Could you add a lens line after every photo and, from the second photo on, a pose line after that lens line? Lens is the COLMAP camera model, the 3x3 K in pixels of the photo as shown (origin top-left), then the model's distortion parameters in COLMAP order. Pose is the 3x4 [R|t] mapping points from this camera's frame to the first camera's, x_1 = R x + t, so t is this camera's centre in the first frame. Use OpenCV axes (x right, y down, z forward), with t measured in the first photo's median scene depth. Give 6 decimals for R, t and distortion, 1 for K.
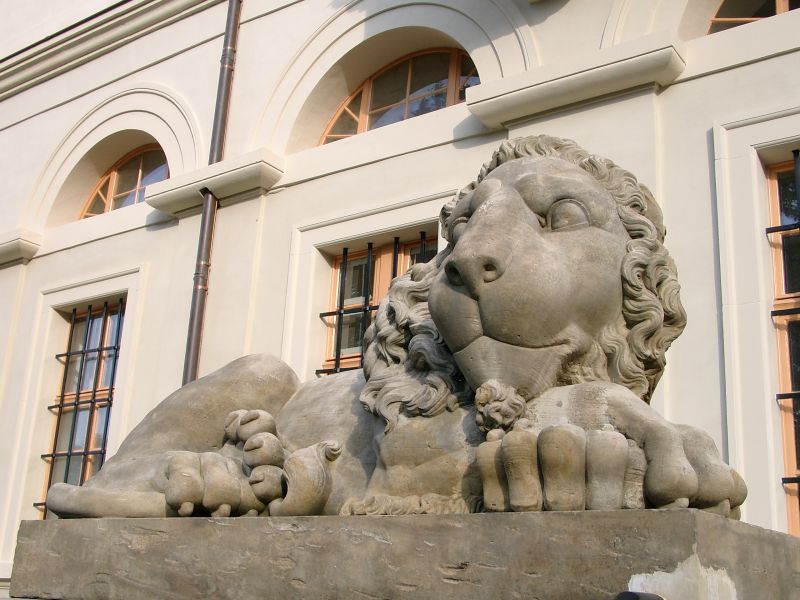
lens RADIAL K [[988.7, 0, 401.9], [0, 988.7, 300.5], [0, 0, 1]] dist [0.020409, 0.000000]
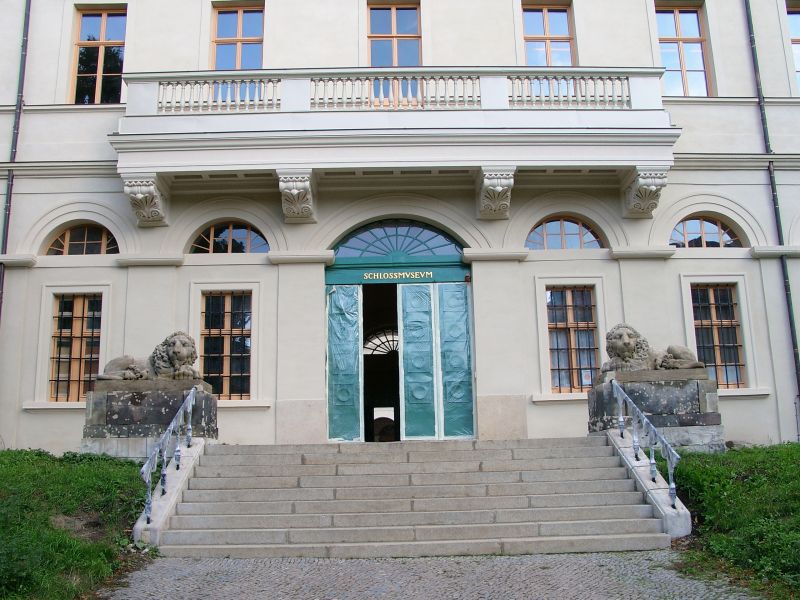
lens RADIAL K [[818.8, 0, 401.4], [0, 818.8, 300.0], [0, 0, 1]] dist [-0.062683, 0.000000]
pose [[0.800490, 0.073523, 0.594819, -2.484320], [-0.125926, 0.990926, 0.046983, -1.009286], [-0.585968, -0.112513, 0.802485, -5.518039]]
